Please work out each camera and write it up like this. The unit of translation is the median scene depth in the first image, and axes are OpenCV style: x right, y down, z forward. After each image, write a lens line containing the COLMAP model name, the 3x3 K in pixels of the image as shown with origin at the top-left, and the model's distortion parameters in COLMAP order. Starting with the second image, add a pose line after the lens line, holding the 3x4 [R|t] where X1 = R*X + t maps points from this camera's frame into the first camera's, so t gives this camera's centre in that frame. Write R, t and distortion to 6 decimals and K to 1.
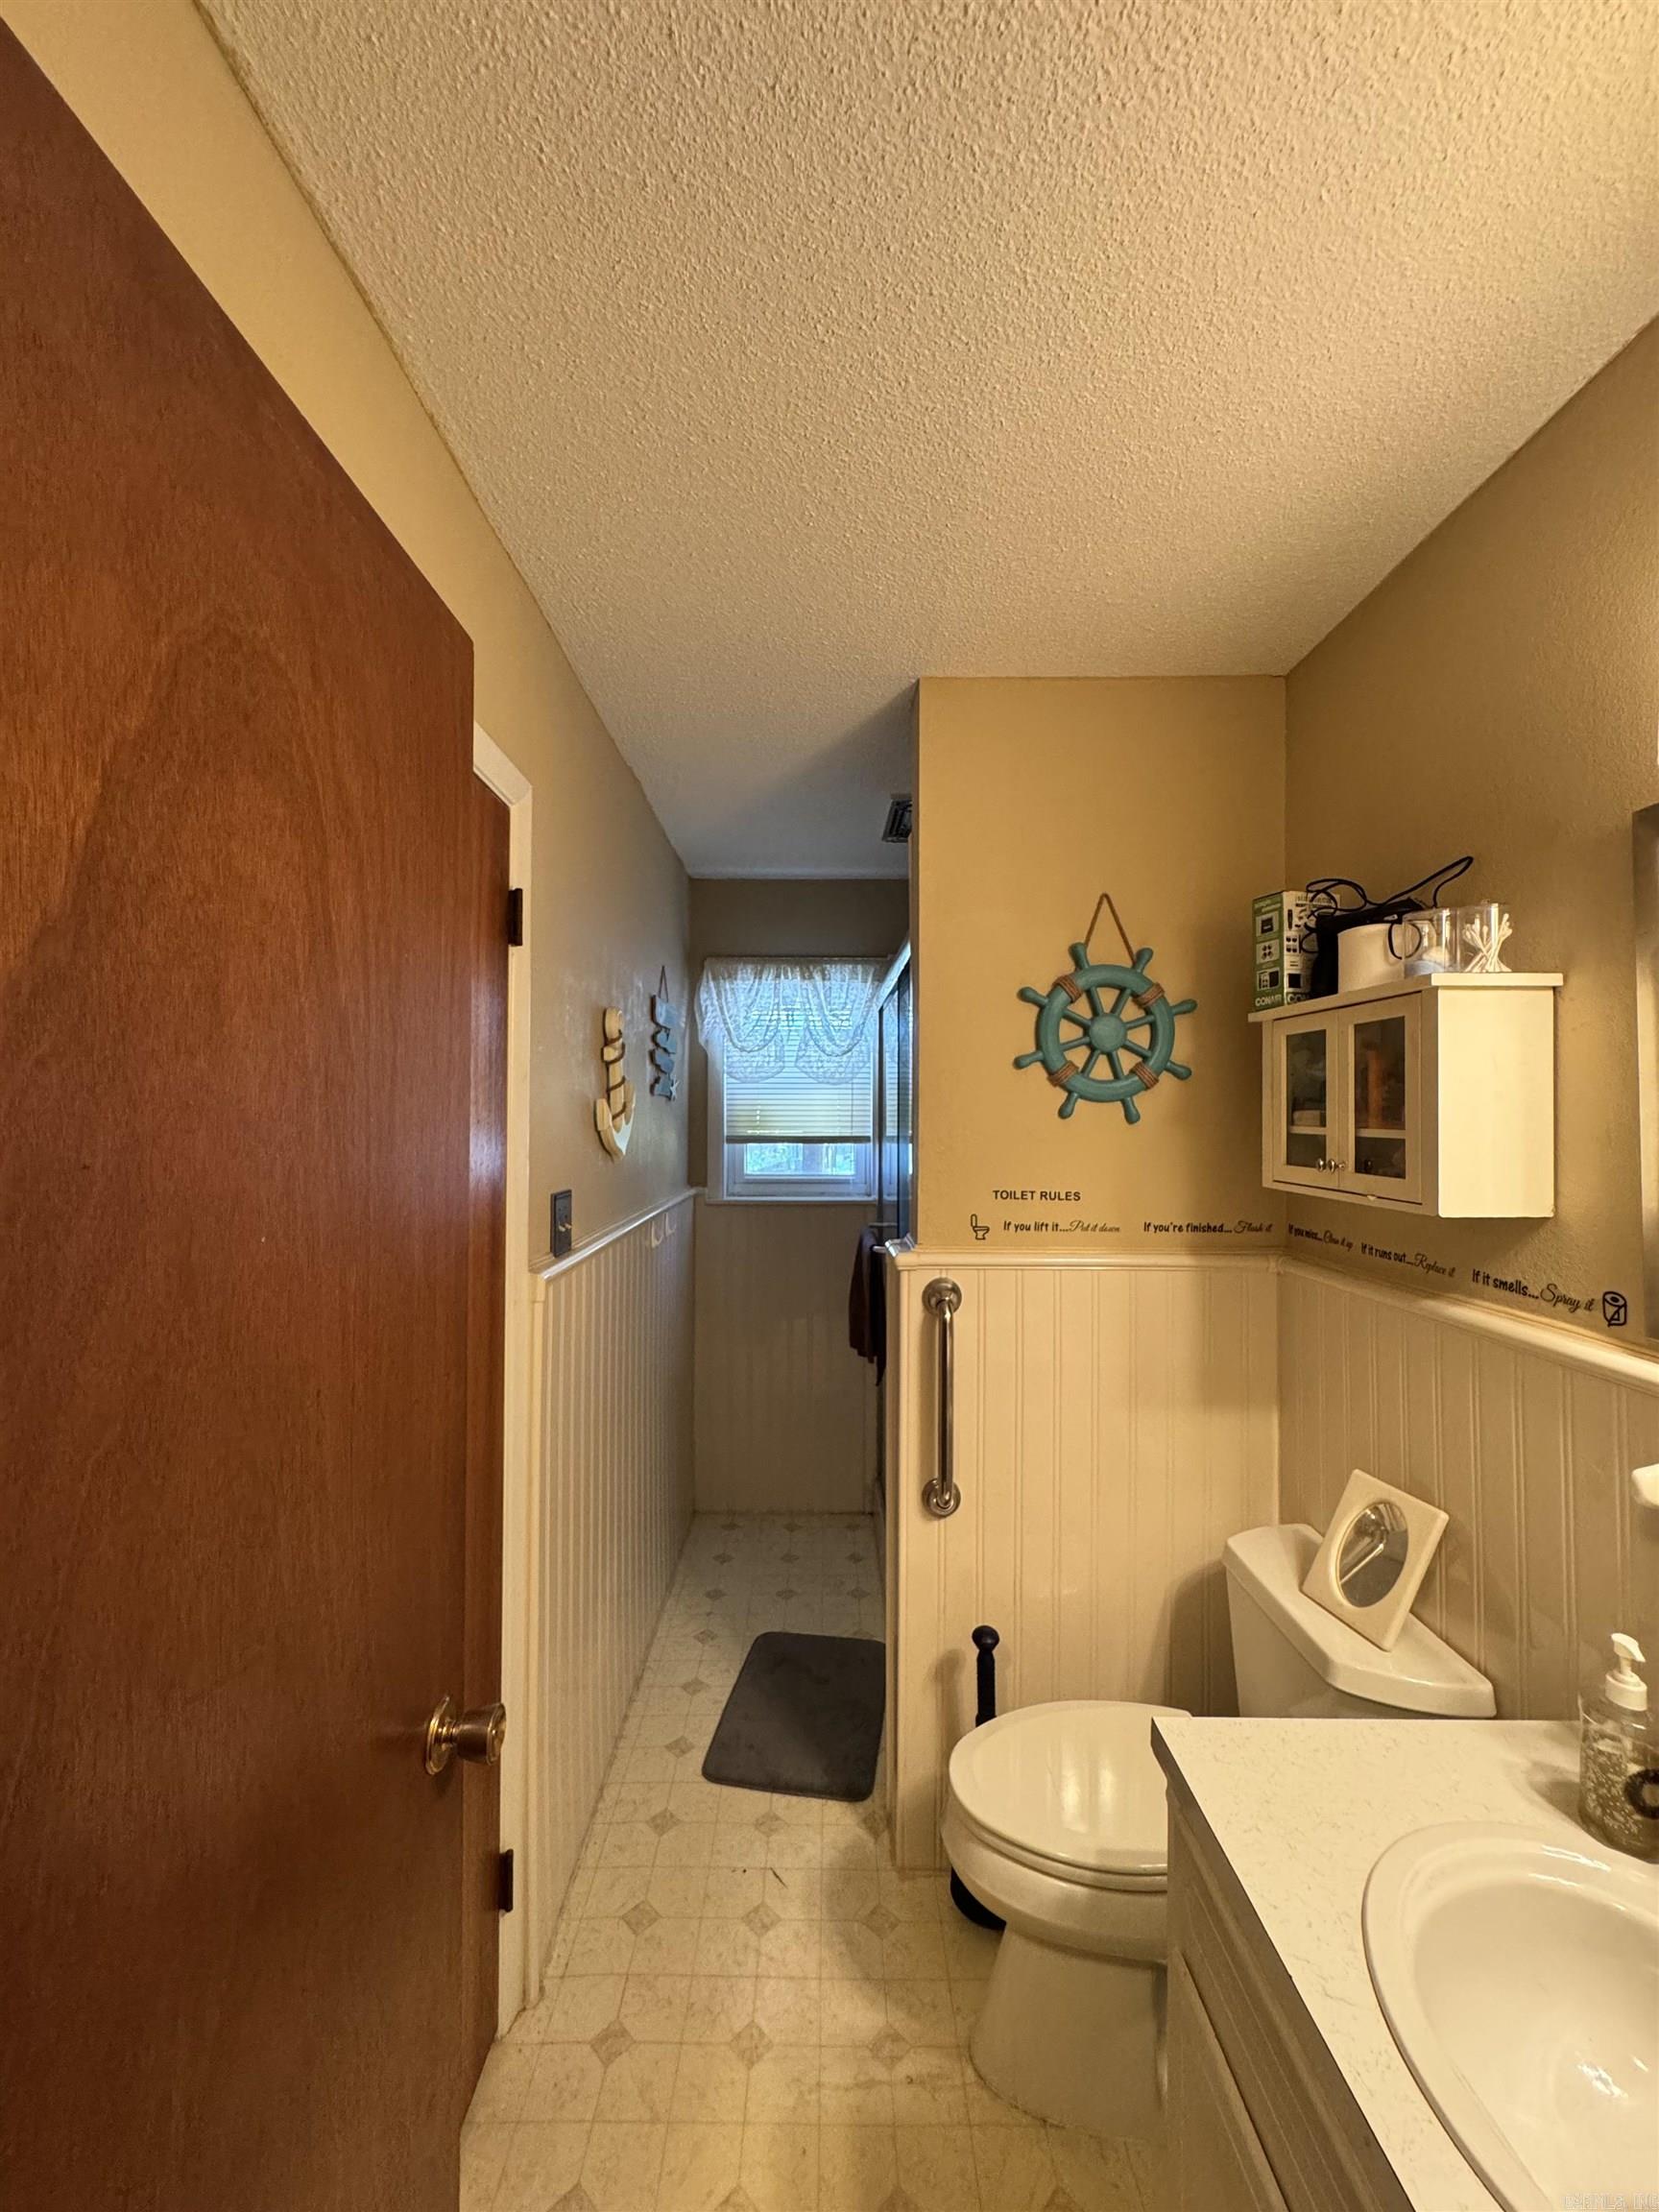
lens RADIAL K [[895.6, 0, 823.5], [0, 895.6, 1105.4], [0, 0, 1]] dist [-0.002166, -0.000116]
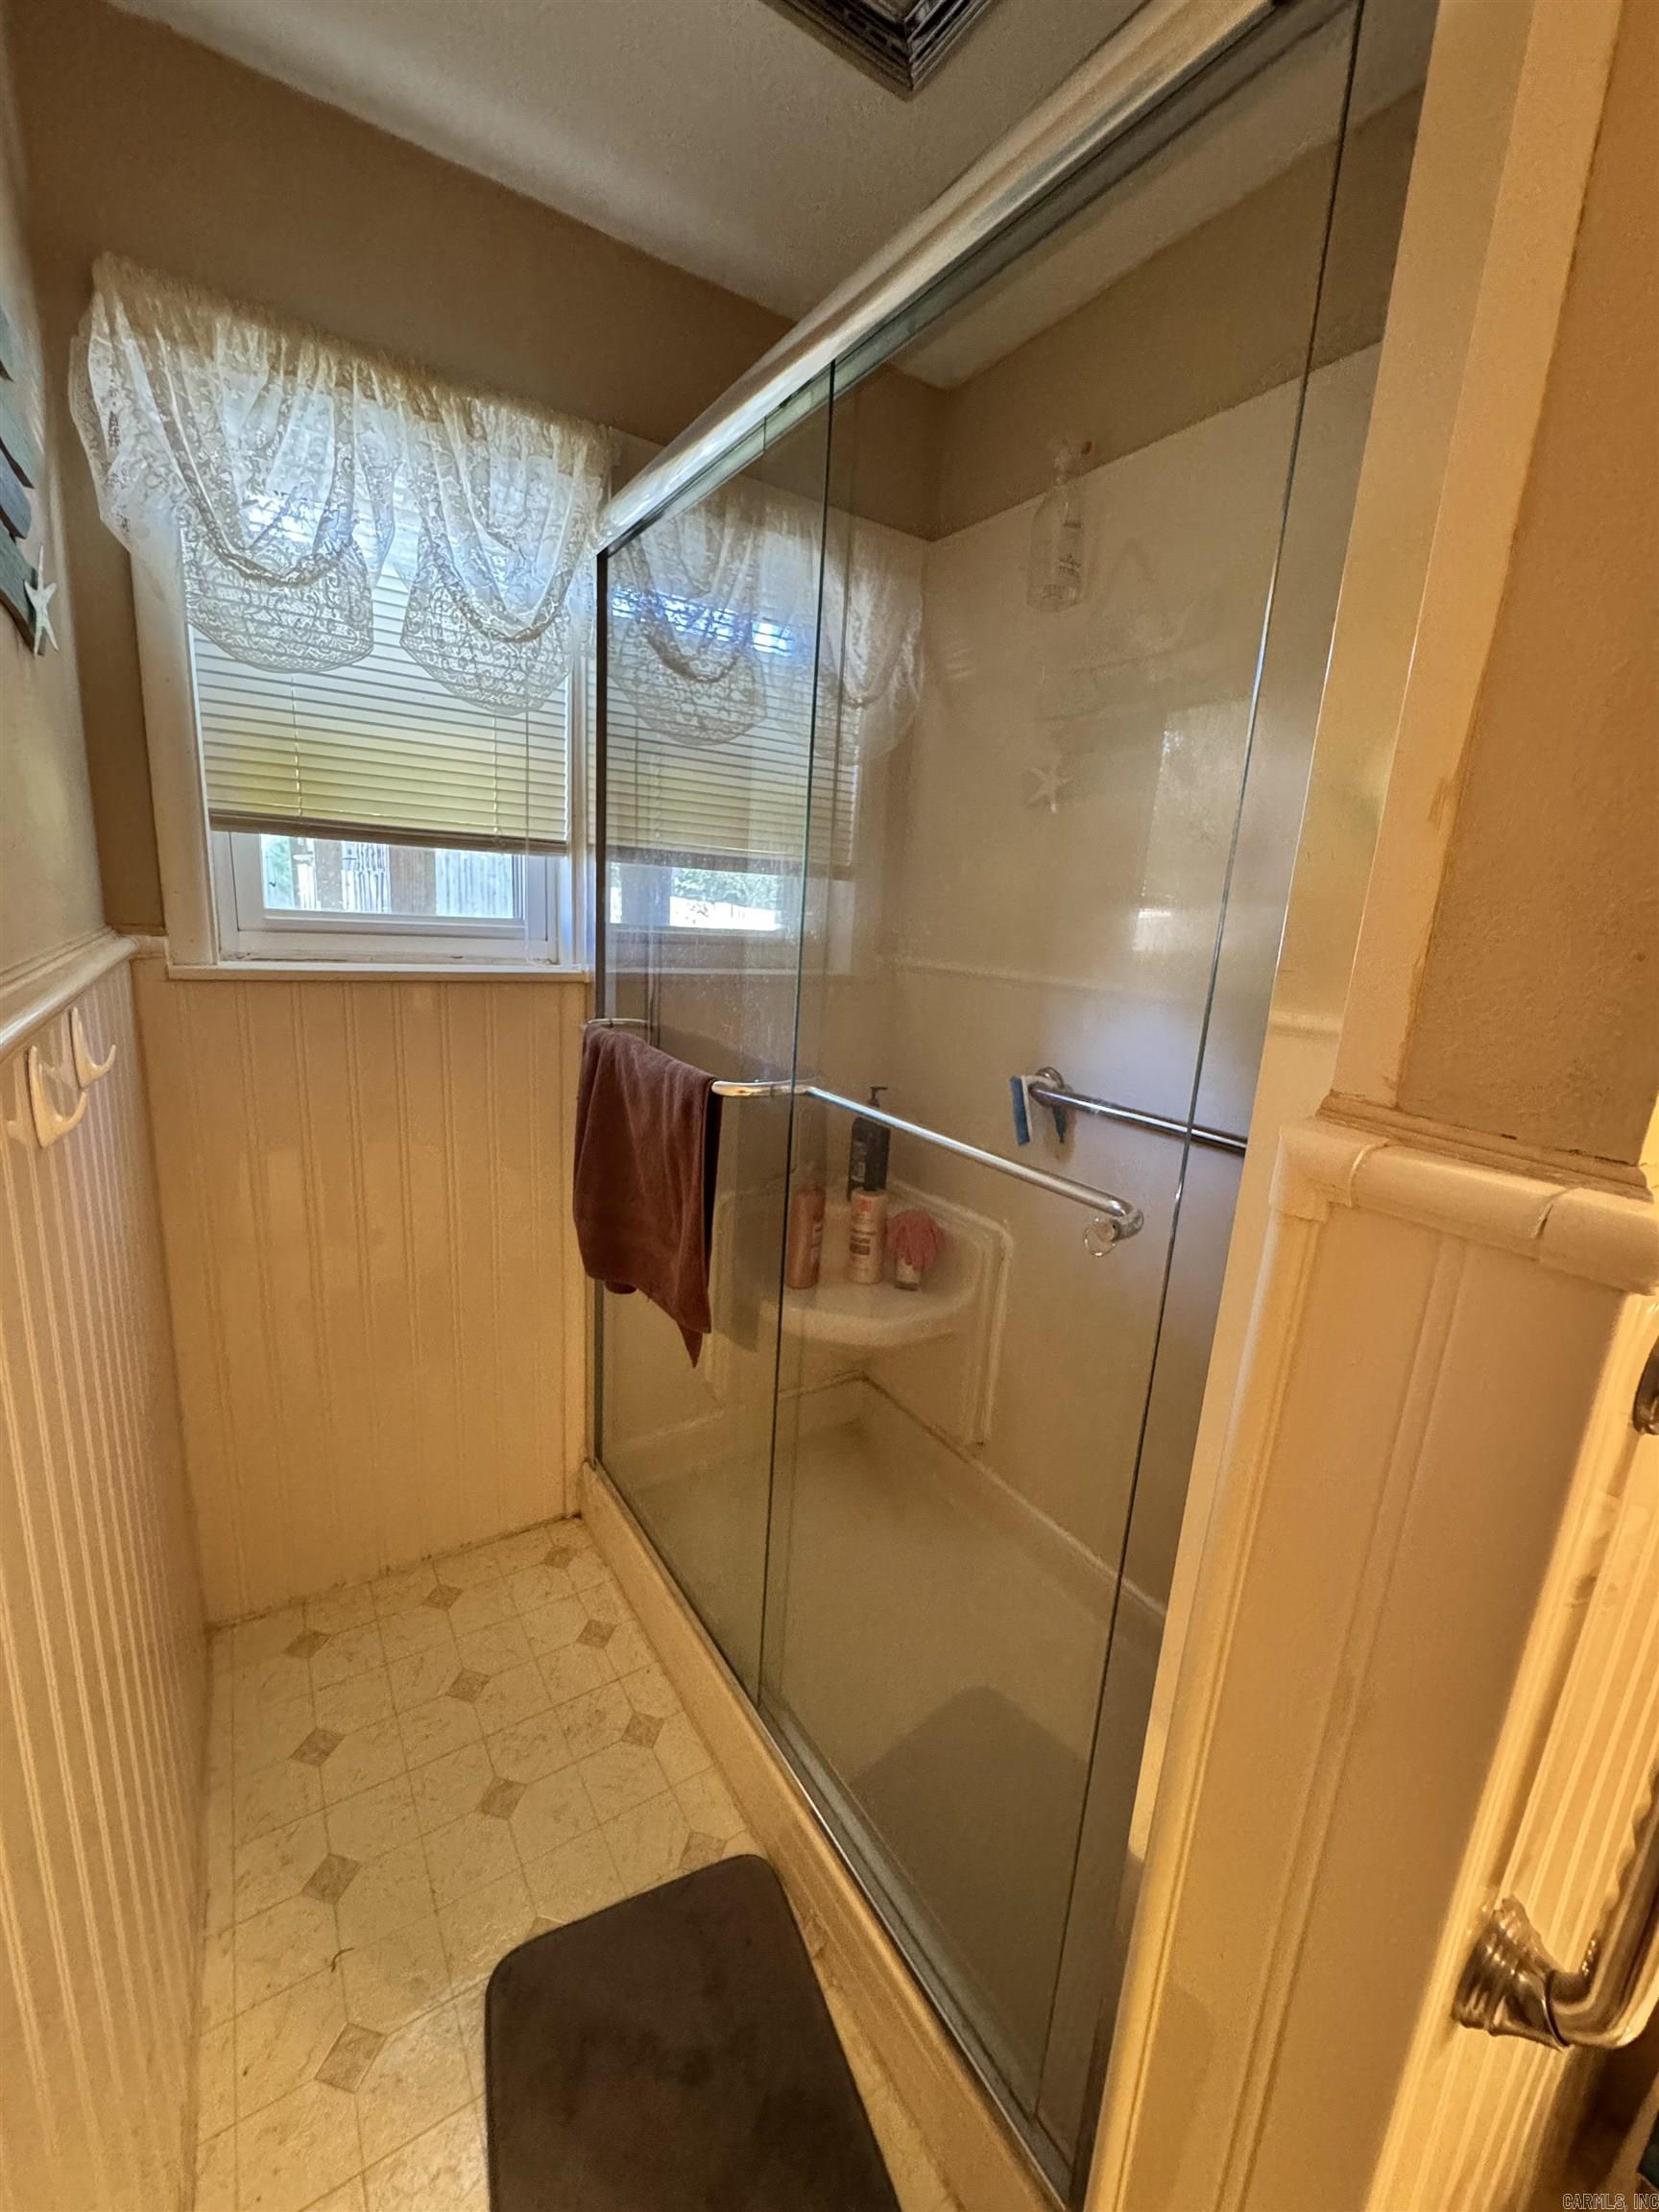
lens RADIAL K [[895.6, 0, 823.5], [0, 895.6, 1105.4], [0, 0, 1]] dist [-0.002166, -0.000116]
pose [[0.838350, -0.070153, 0.540600, -0.107032], [-0.074553, 0.967612, 0.241180, 0.046669], [-0.540010, -0.242497, 0.805968, 0.505662]]
